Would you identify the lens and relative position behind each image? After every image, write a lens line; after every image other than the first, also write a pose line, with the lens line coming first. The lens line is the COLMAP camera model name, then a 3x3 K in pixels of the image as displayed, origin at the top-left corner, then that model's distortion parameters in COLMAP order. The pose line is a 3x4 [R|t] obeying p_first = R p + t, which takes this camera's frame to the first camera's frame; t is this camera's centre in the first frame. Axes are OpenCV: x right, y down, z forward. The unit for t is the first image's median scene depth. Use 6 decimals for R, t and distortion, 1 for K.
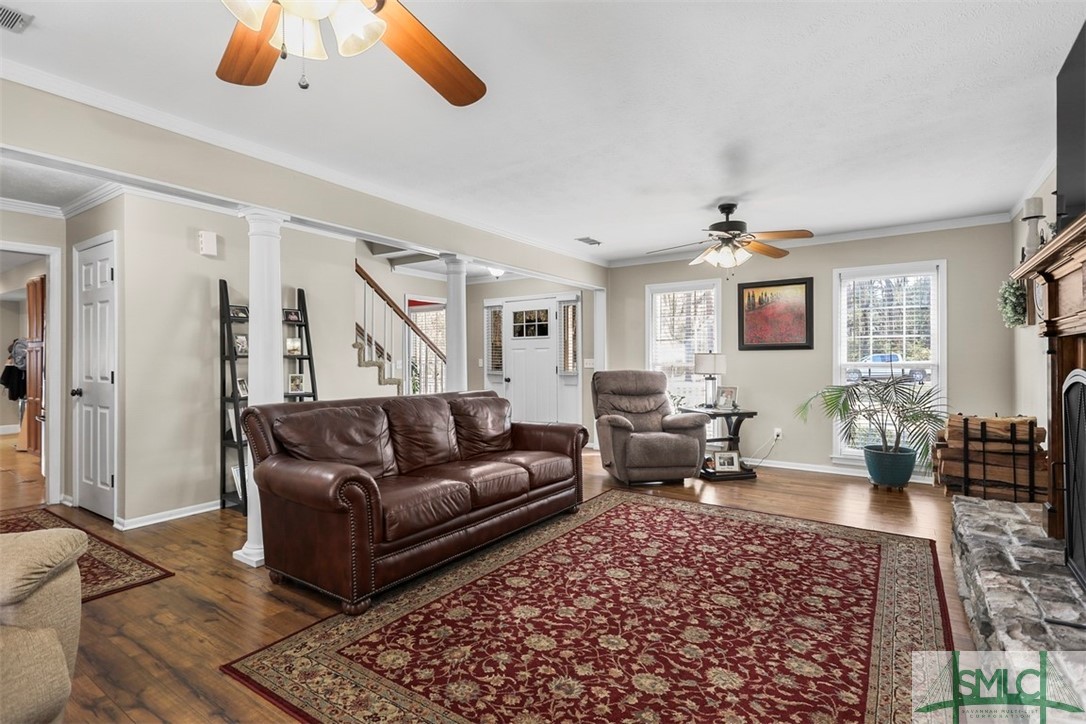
lens RADIAL K [[528.5, 0, 547.7], [0, 528.5, 364.1], [0, 0, 1]] dist [0.016717, -0.009829]
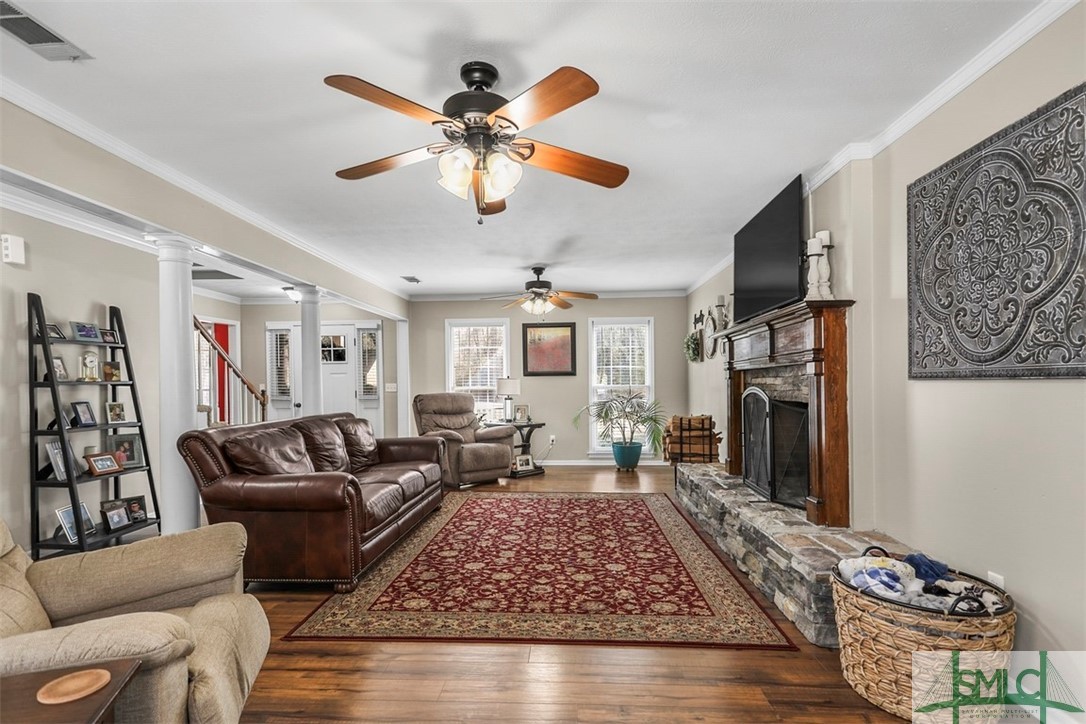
lens RADIAL K [[528.8, 0, 558.6], [0, 528.8, 391.5], [0, 0, 1]] dist [-0.002187, -0.000292]
pose [[0.848602, -0.013242, 0.528867, -0.357743], [0.010224, 0.999910, 0.008630, 0.001129], [-0.528934, -0.001916, 0.848661, -0.177639]]
